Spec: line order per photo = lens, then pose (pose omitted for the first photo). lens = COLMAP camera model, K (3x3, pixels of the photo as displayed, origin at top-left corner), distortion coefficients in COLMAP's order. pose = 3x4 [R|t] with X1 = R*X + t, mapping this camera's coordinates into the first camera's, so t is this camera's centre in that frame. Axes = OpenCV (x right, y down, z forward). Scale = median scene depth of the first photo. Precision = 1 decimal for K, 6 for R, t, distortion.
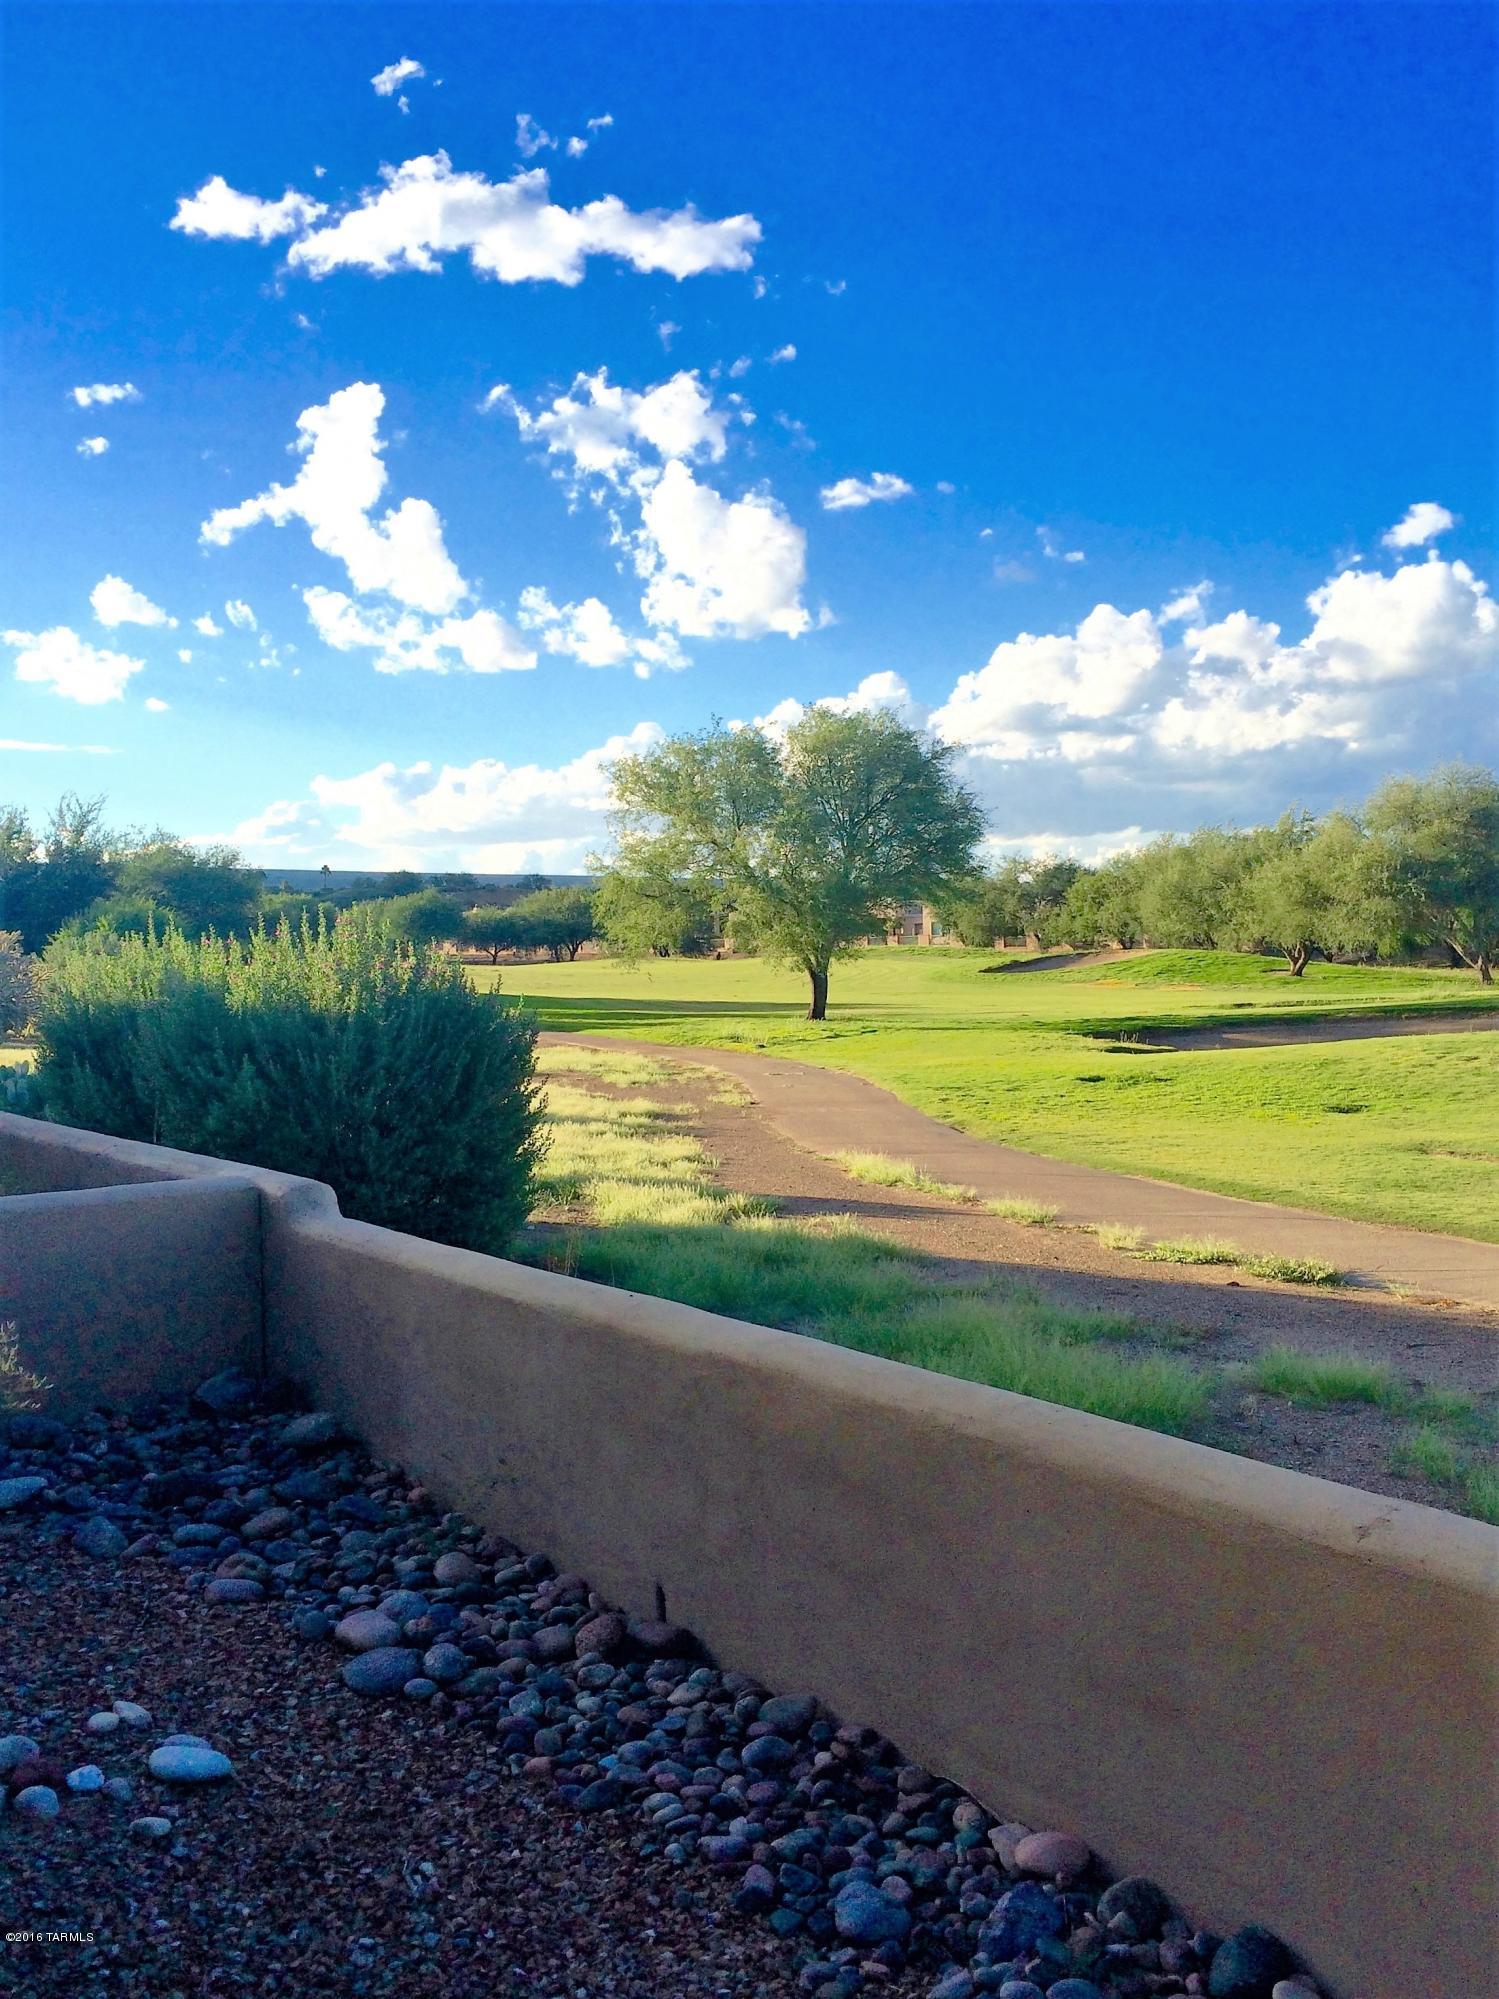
lens RADIAL K [[1751.1, 0, 752.7], [0, 1751.1, 1001.7], [0, 0, 1]] dist [0.058925, -0.051468]
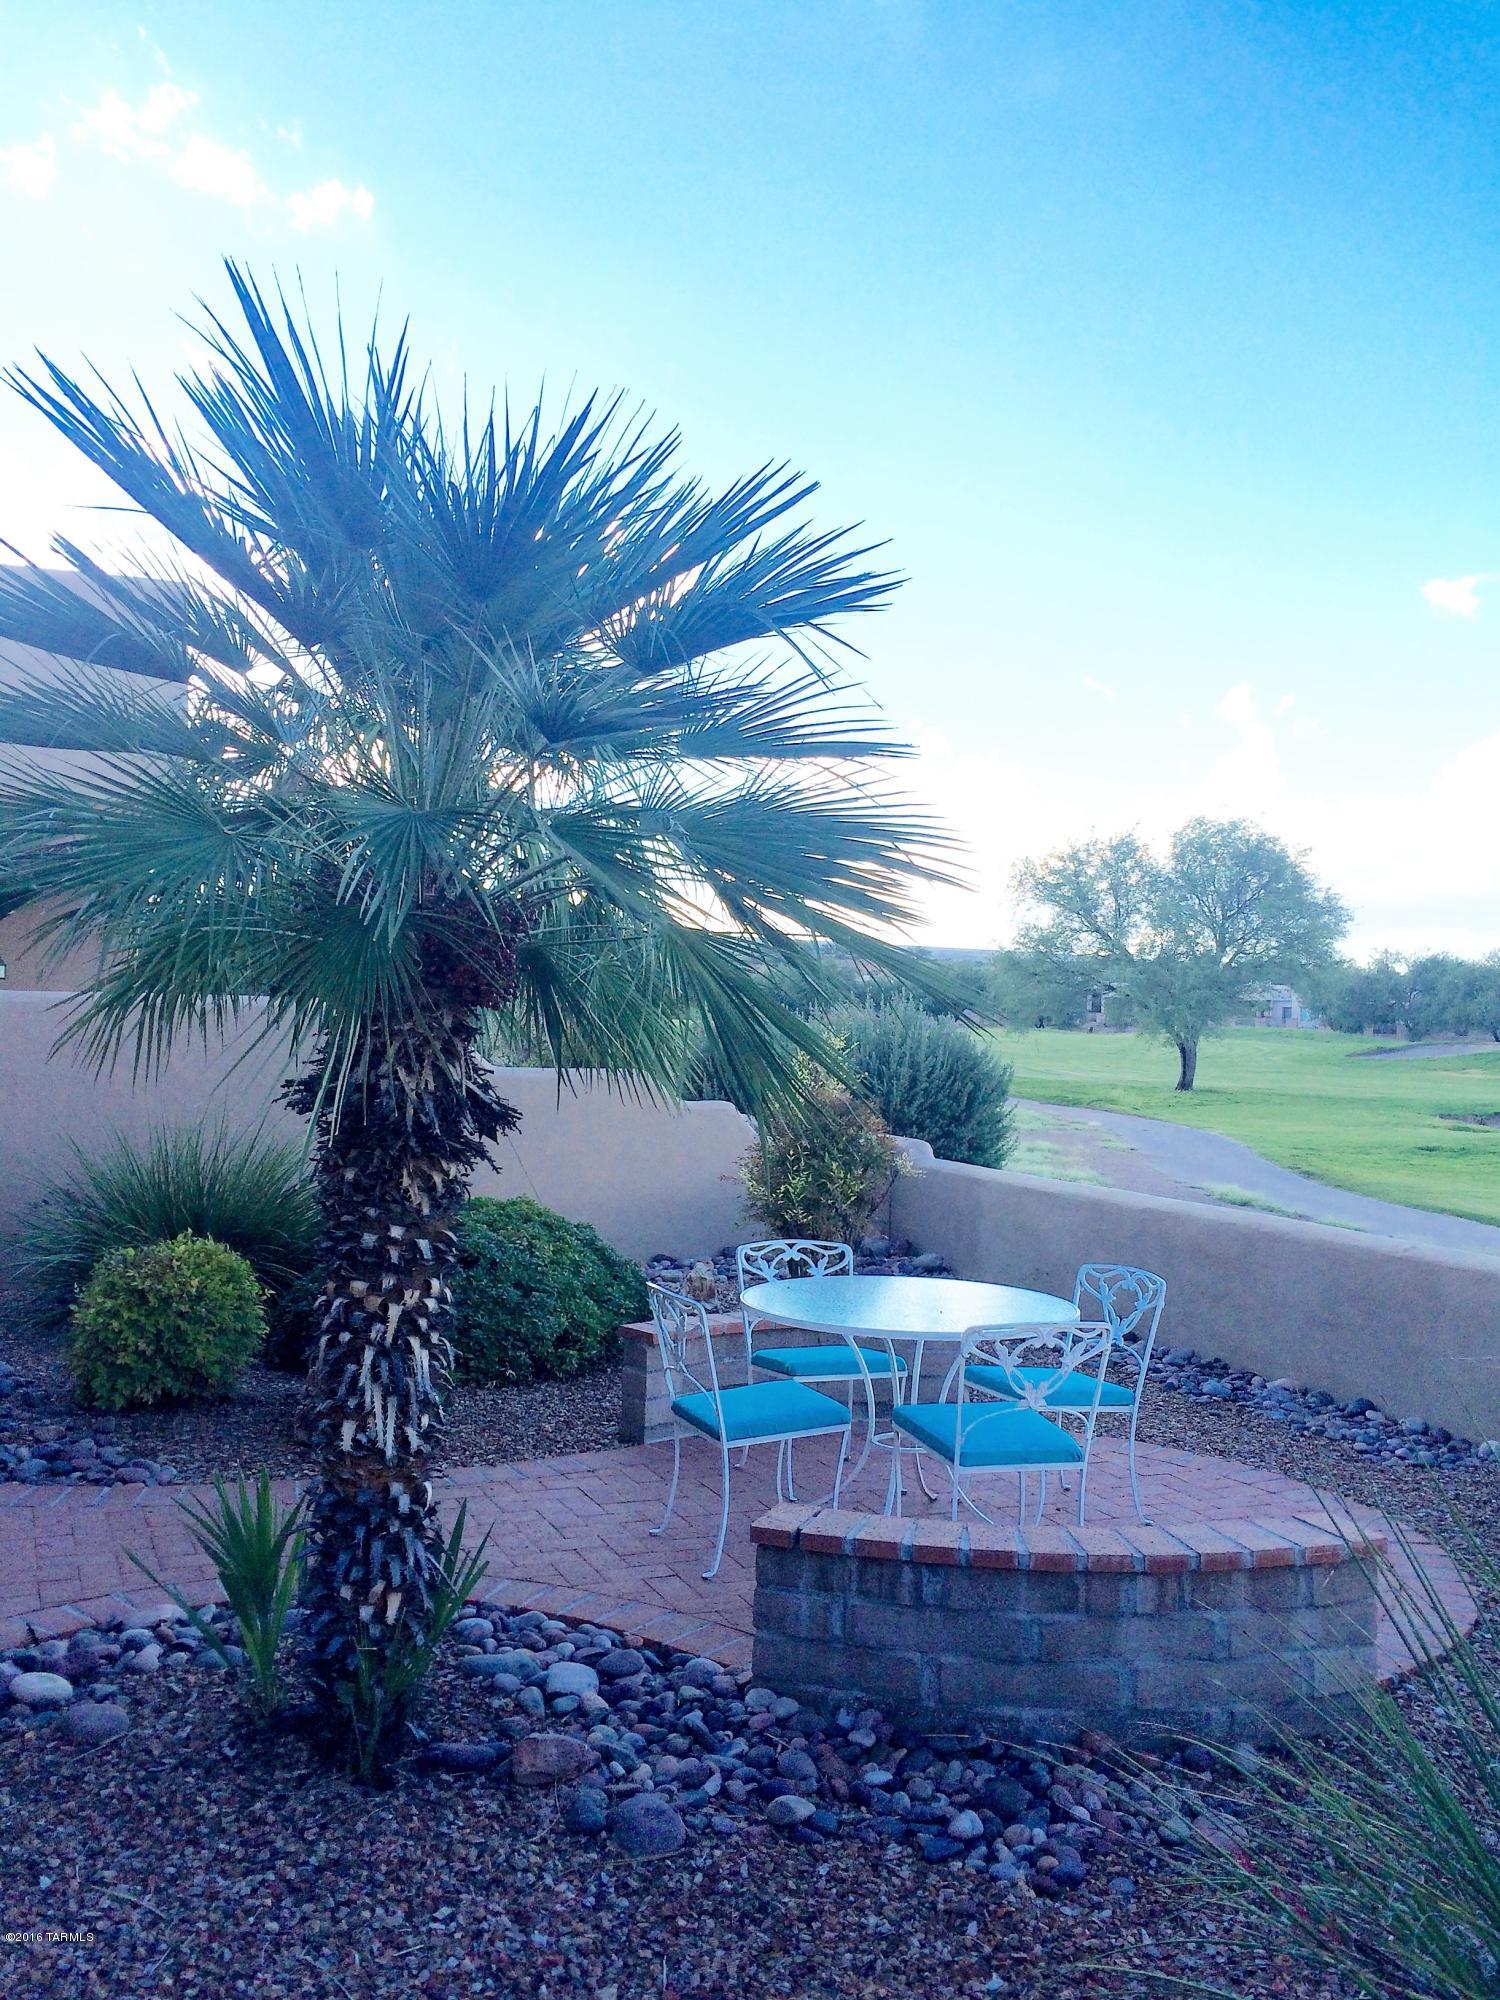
lens RADIAL K [[1752.0, 0, 735.0], [0, 1752.0, 997.4], [0, 0, 1]] dist [0.058925, -0.051468]
pose [[0.976375, 0.042028, -0.211955, -0.008358], [-0.050384, 0.998145, -0.034176, 0.003762], [0.210126, 0.044048, 0.976682, -0.160104]]
